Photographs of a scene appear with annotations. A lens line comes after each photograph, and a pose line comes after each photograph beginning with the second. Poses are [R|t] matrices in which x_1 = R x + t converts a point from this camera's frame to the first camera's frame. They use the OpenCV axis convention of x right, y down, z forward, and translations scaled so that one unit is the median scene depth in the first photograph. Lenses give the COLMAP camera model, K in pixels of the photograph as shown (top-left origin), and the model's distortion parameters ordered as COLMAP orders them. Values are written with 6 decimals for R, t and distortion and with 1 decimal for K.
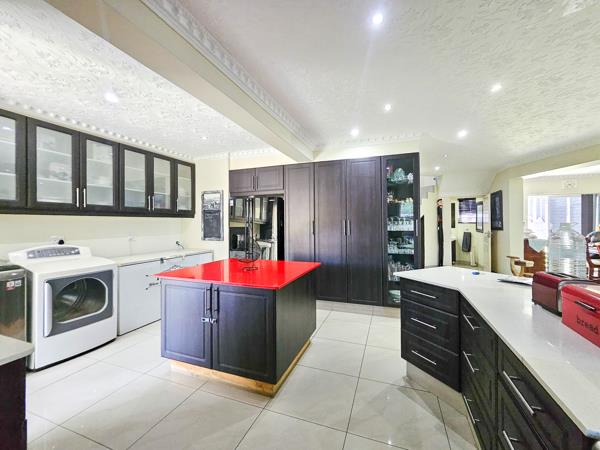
lens RADIAL K [[245.7, 0, 300.2], [0, 245.7, 224.1], [0, 0, 1]] dist [0.002957, 0.000209]
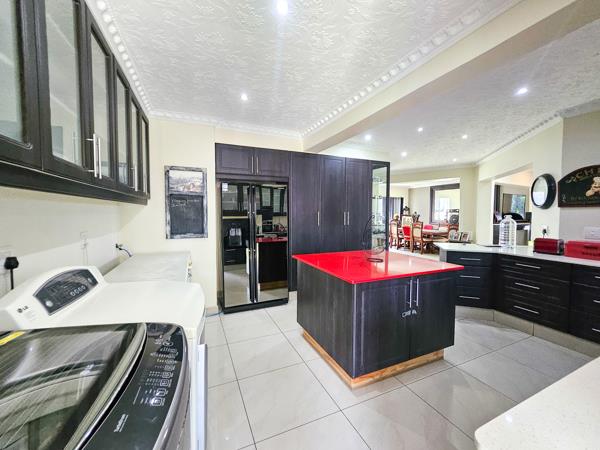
lens RADIAL K [[245.7, 0, 298.5], [0, 245.7, 222.9], [0, 0, 1]] dist [0.002957, 0.000209]
pose [[0.721317, -0.019137, 0.692340, -0.618670], [0.001104, 0.999649, 0.026480, 0.004548], [-0.692604, -0.018336, 0.721085, 0.274586]]
